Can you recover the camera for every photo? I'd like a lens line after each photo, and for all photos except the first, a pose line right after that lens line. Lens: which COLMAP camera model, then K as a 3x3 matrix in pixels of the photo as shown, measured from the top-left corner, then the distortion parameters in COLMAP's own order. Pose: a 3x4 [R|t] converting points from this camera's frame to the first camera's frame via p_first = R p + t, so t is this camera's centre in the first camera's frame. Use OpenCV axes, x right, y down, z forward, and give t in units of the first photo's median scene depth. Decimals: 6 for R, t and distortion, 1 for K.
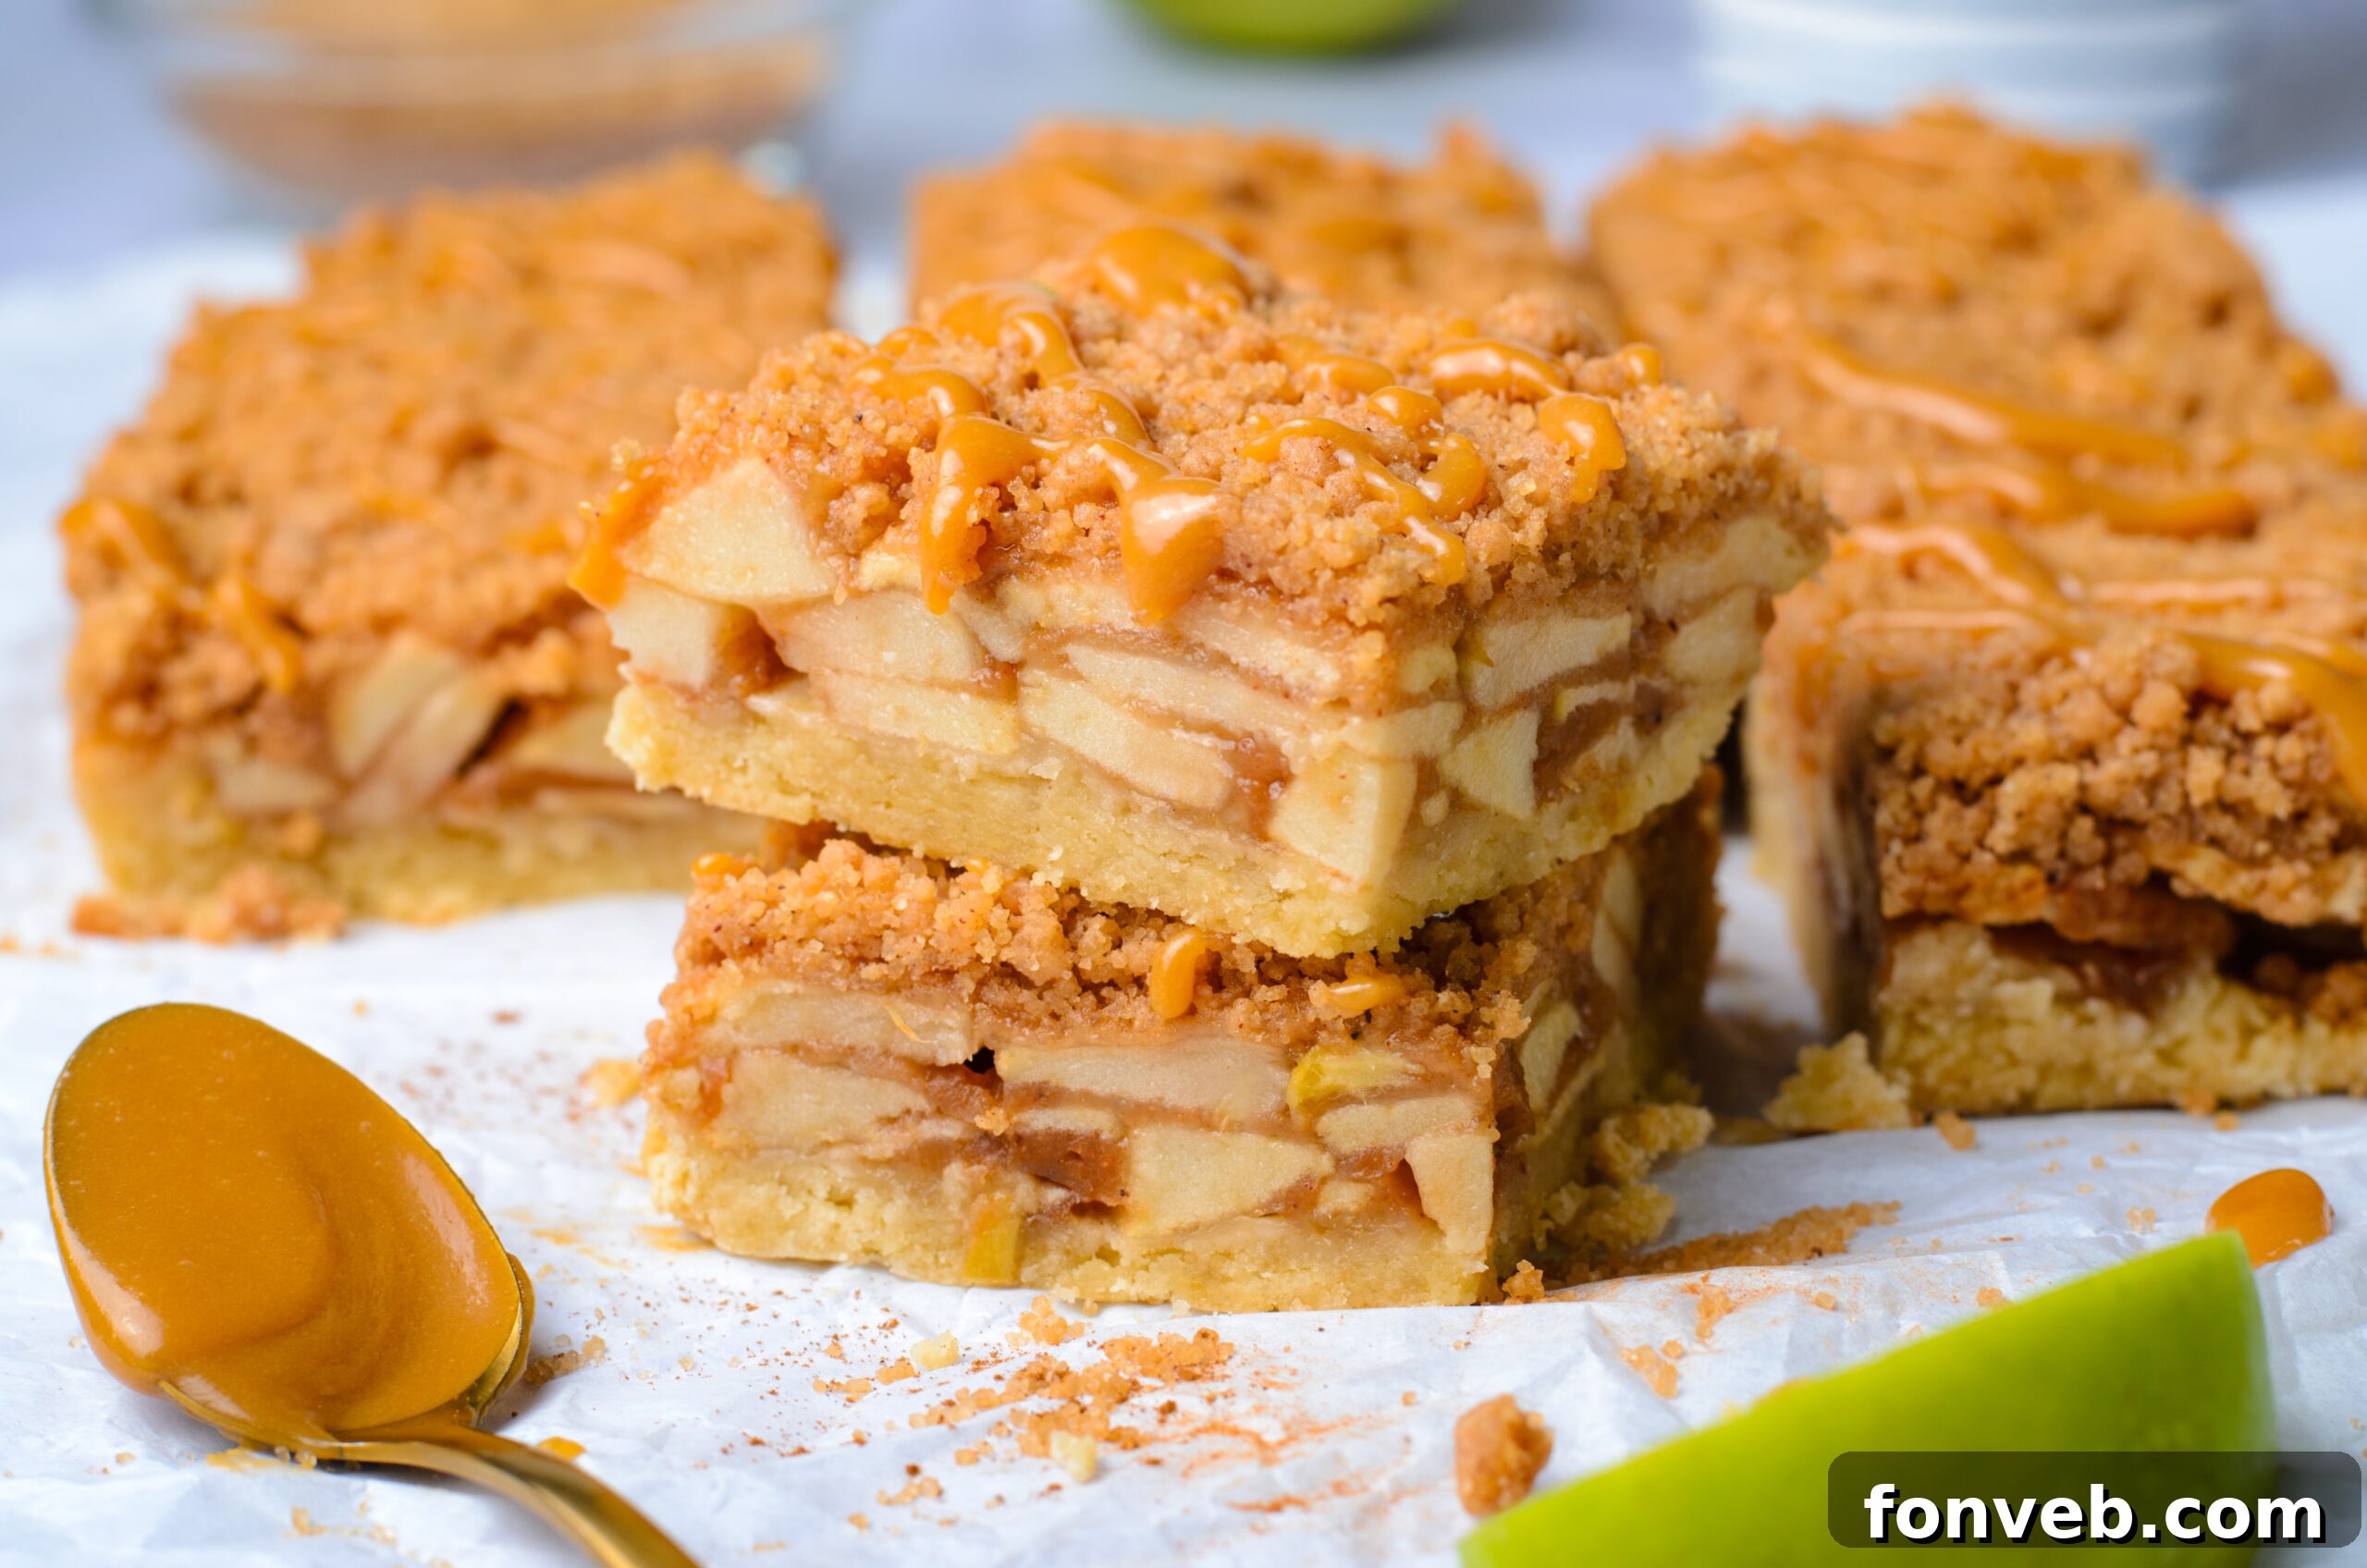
lens RADIAL K [[5405.4, 0, 1271.0], [0, 5405.4, 907.3], [0, 0, 1]] dist [-0.098608, 0.000000]
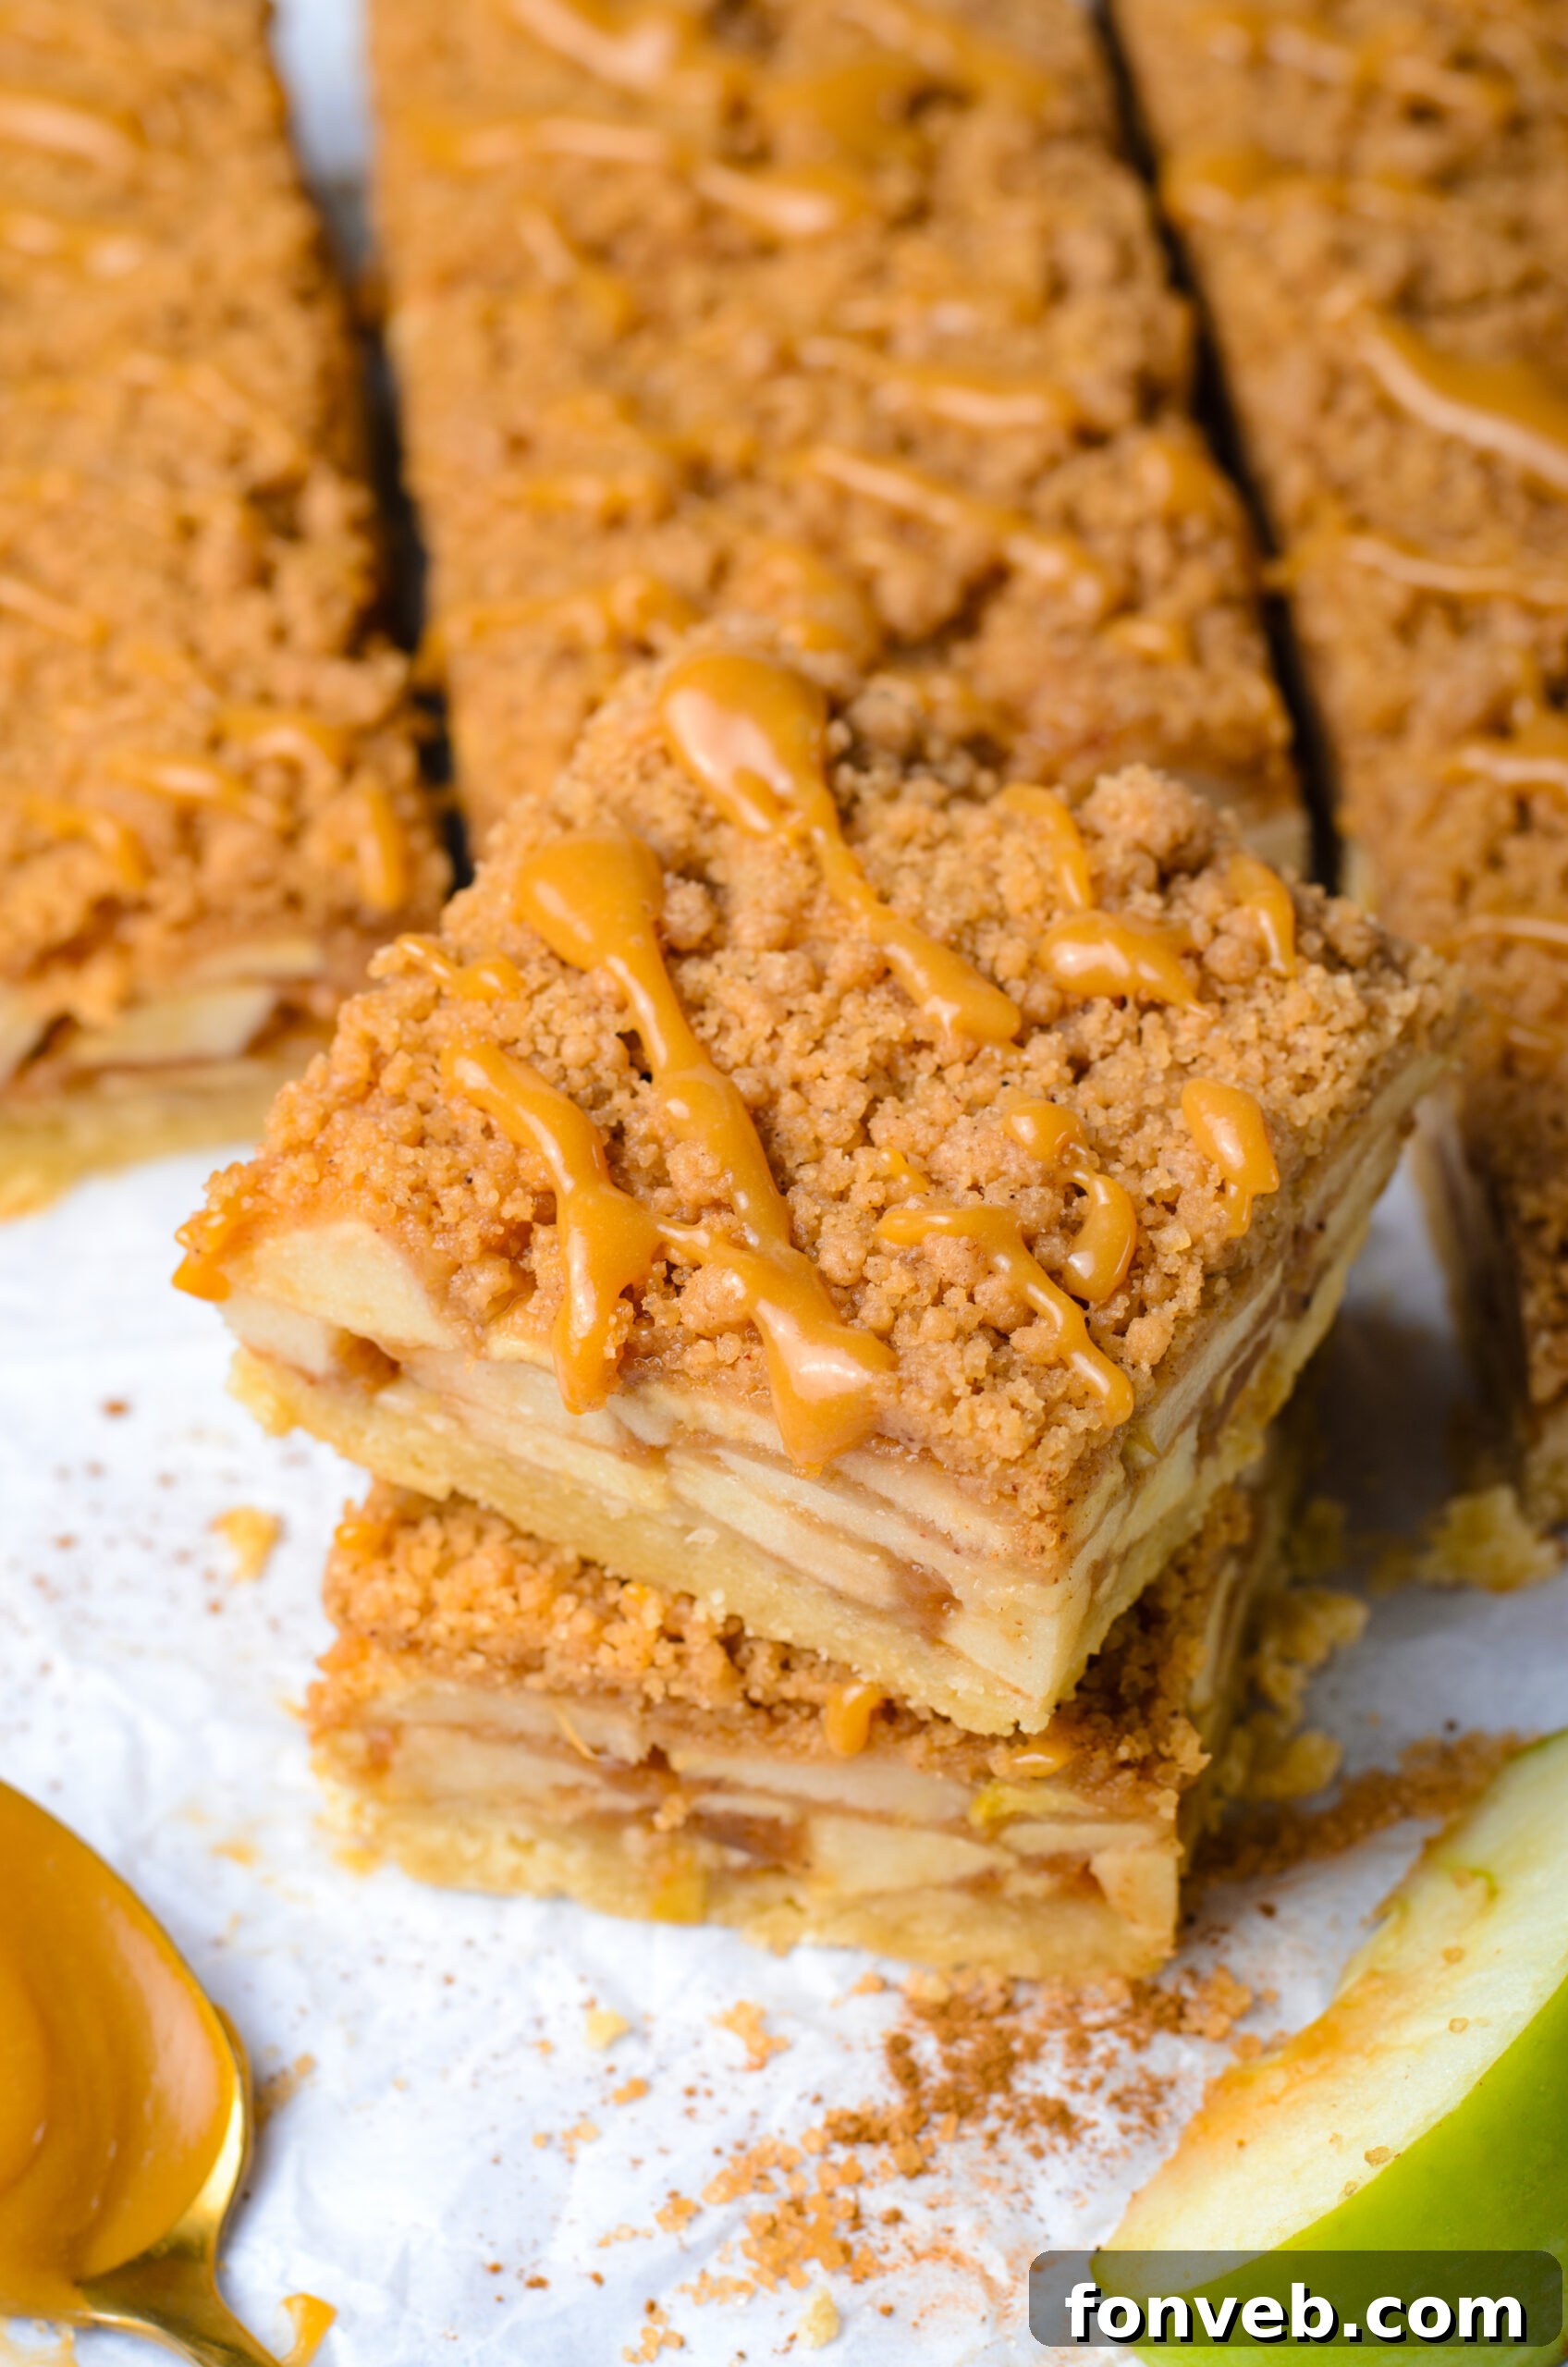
lens RADIAL K [[5405.4, 0, 791.1], [0, 5405.4, 1186.8], [0, 0, 1]] dist [-0.098608, 0.000000]
pose [[0.996441, -0.083680, 0.010187, -0.029242], [0.071468, 0.902680, 0.424336, -0.479172], [-0.044704, -0.422097, 0.905448, 0.136238]]
